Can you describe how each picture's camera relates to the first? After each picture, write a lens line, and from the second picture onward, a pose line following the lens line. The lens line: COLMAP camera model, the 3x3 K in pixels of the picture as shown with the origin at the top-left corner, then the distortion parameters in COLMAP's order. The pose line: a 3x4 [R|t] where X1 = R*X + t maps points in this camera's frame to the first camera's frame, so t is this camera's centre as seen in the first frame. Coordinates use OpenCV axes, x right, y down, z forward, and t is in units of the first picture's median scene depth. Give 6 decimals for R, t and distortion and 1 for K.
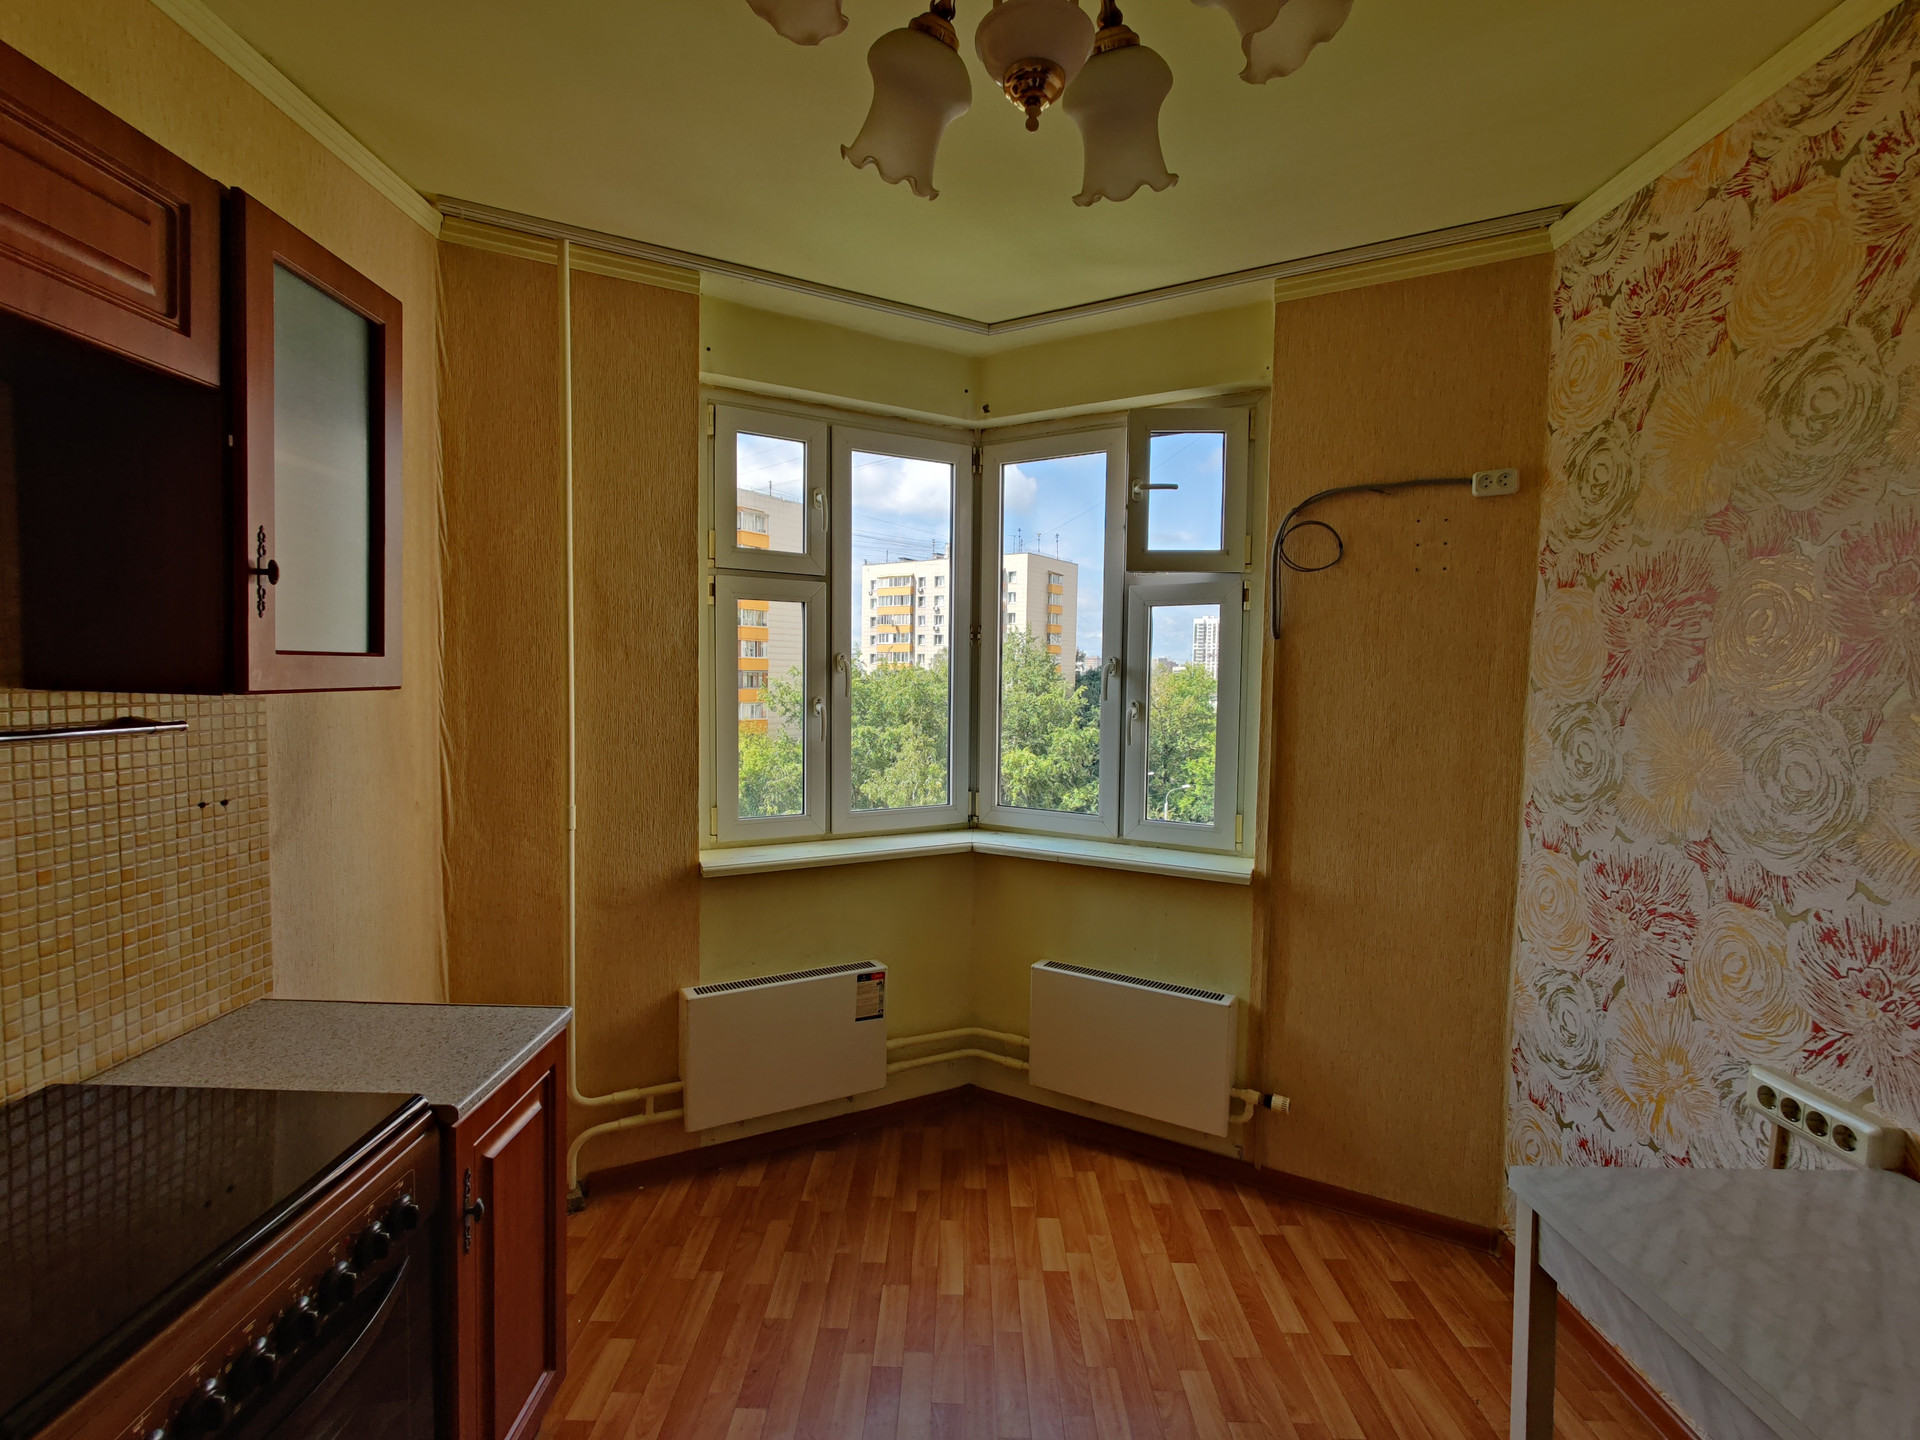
lens RADIAL K [[893.1, 0, 952.4], [0, 893.1, 723.6], [0, 0, 1]] dist [0.003460, -0.003982]
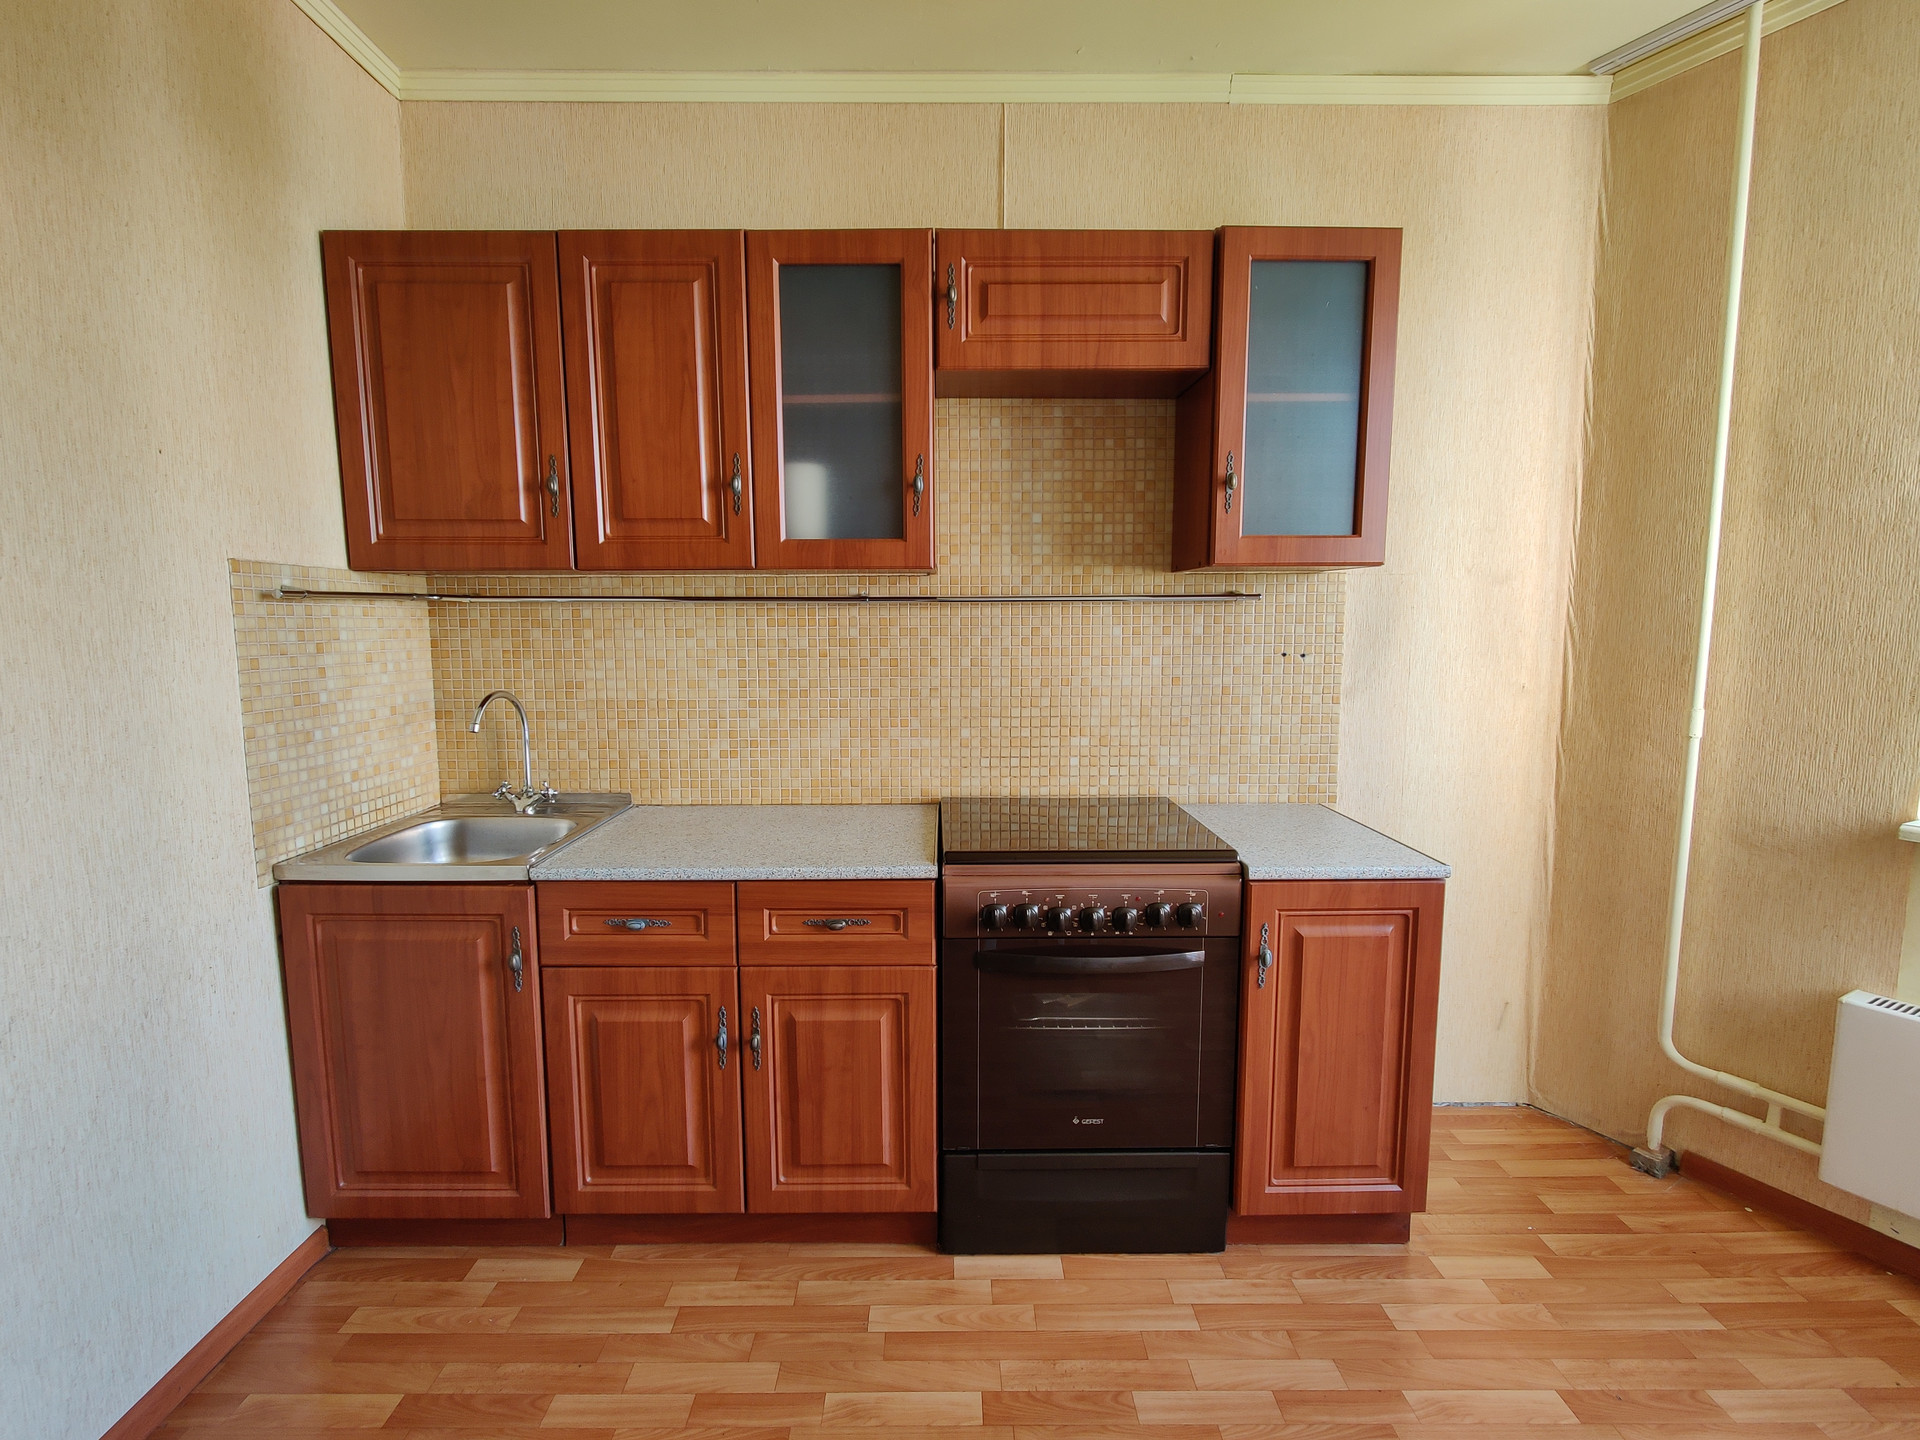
lens RADIAL K [[893.1, 0, 947.5], [0, 893.1, 723.6], [0, 0, 1]] dist [0.003460, -0.003982]
pose [[0.022488, 0.093066, -0.995406, 0.385692], [-0.049219, 0.994553, 0.091875, 0.061060], [0.998535, 0.046927, 0.026946, 0.267755]]
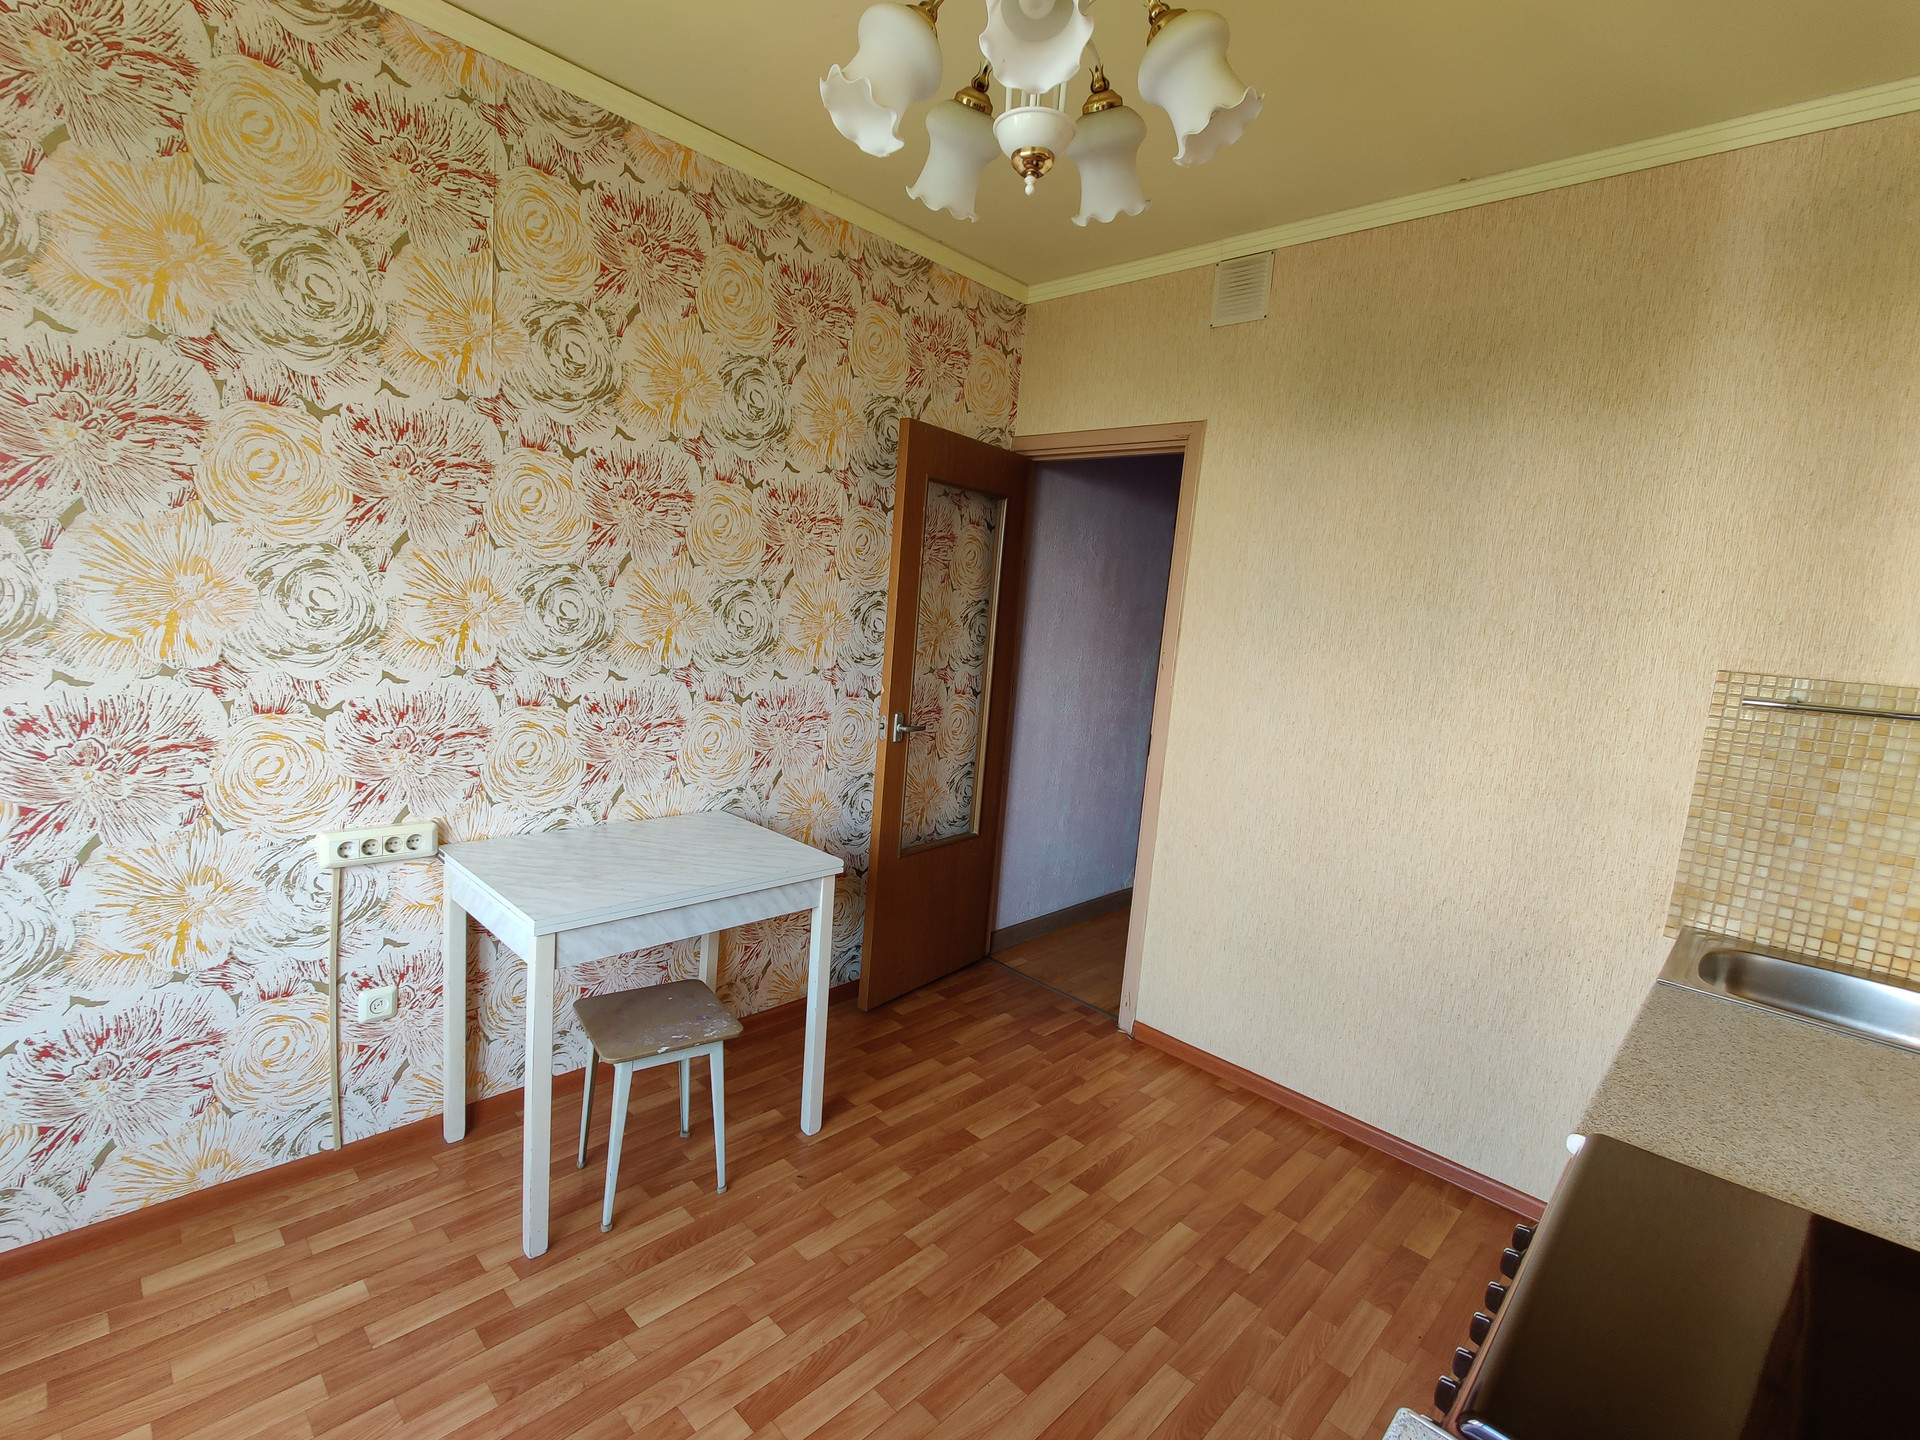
lens RADIAL K [[893.1, 0, 953.5], [0, 893.1, 718.8], [0, 0, 1]] dist [0.003460, -0.003982]
pose [[-0.720826, -0.166210, 0.672892, -0.348479], [-0.060165, 0.982162, 0.178152, -0.032865], [-0.690500, 0.087932, -0.717968, 0.808729]]
